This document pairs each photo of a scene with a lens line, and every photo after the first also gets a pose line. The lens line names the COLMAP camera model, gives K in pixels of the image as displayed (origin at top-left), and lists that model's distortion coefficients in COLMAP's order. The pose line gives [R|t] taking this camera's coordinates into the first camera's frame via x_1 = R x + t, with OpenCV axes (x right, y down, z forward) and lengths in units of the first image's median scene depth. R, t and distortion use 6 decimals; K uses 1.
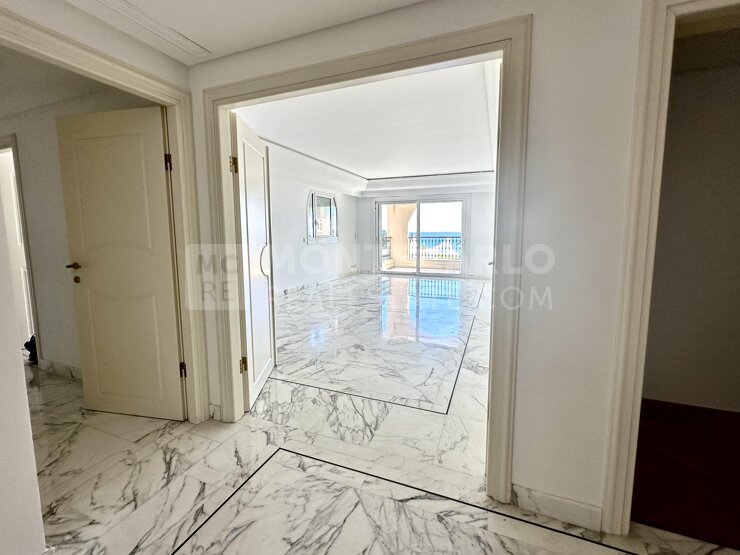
lens RADIAL K [[322.0, 0, 372.1], [0, 322.0, 264.4], [0, 0, 1]] dist [0.000817, -0.000816]
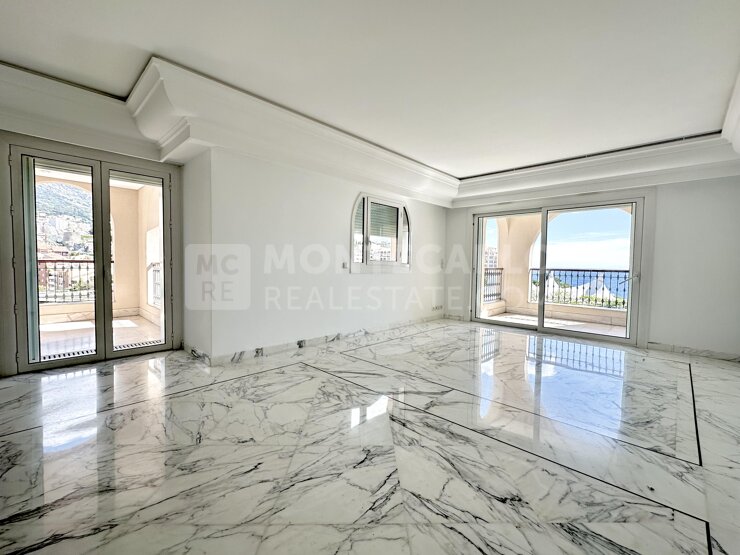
lens RADIAL K [[322.0, 0, 372.7], [0, 322.0, 279.8], [0, 0, 1]] dist [0.000817, -0.000816]
pose [[0.927448, 0.039407, -0.371869, 0.088422], [-0.060260, 0.997185, -0.044619, -0.019959], [0.369064, 0.063791, 0.927212, 0.392927]]
